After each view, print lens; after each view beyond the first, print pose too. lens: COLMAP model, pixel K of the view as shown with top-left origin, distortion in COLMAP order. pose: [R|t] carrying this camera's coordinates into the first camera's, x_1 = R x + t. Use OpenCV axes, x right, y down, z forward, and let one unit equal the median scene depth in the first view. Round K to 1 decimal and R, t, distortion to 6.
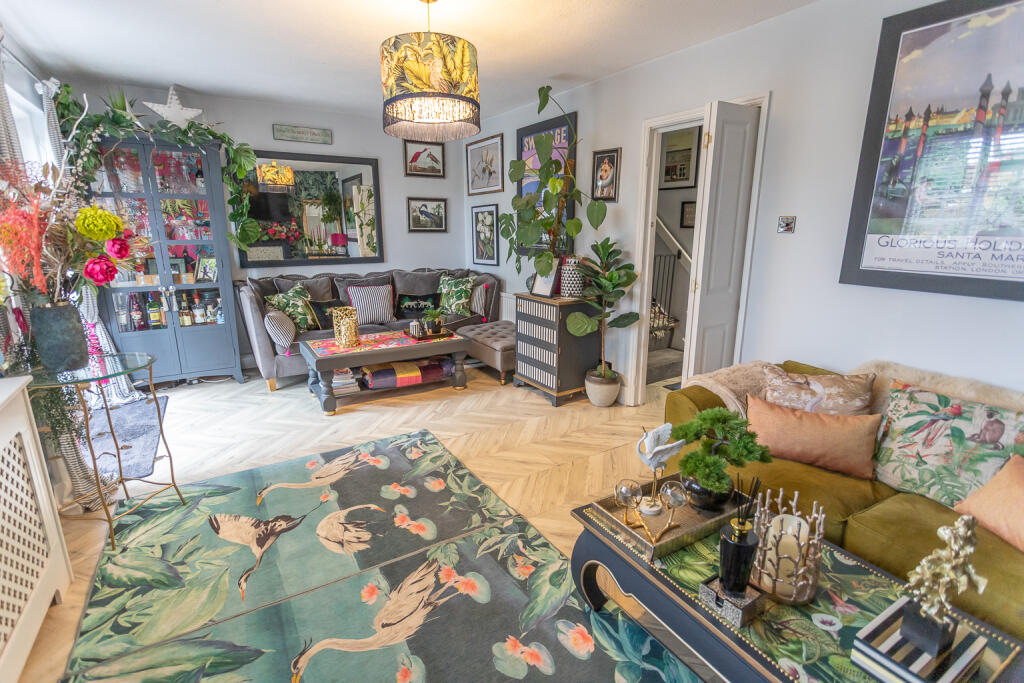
lens RADIAL K [[482.2, 0, 508.5], [0, 482.2, 341.6], [0, 0, 1]] dist [0.002983, 0.000971]
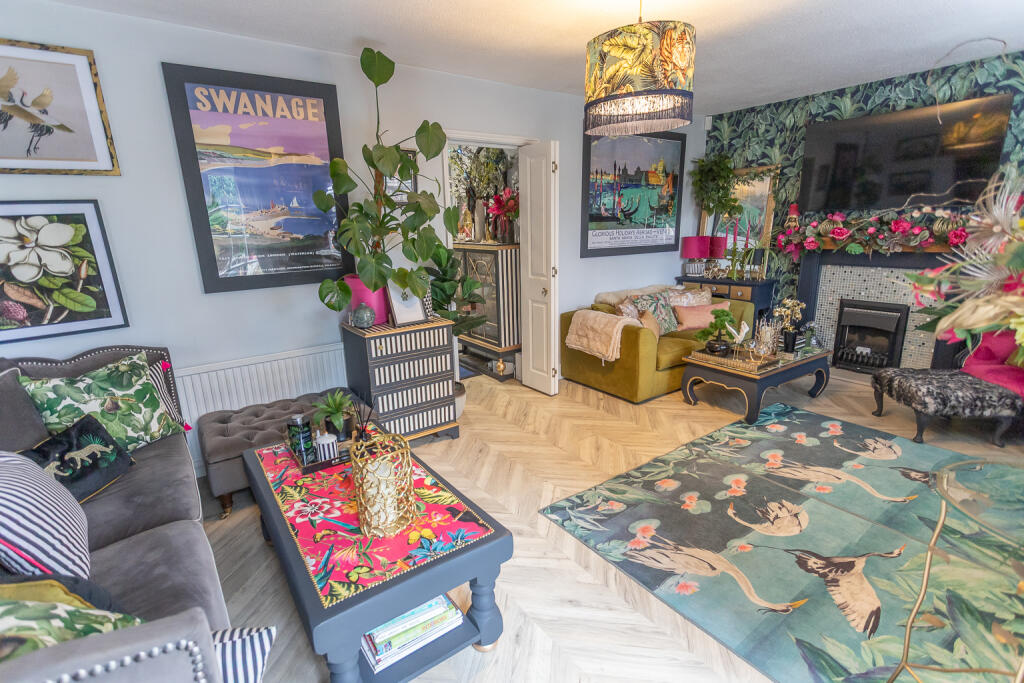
lens RADIAL K [[482.2, 0, 508.5], [0, 482.2, 341.6], [0, 0, 1]] dist [0.002983, 0.000971]
pose [[-0.060270, -0.242065, 0.968386, -1.187554], [0.258956, 0.933143, 0.249372, -0.369825], [-0.964007, 0.265800, 0.006444, 1.409228]]
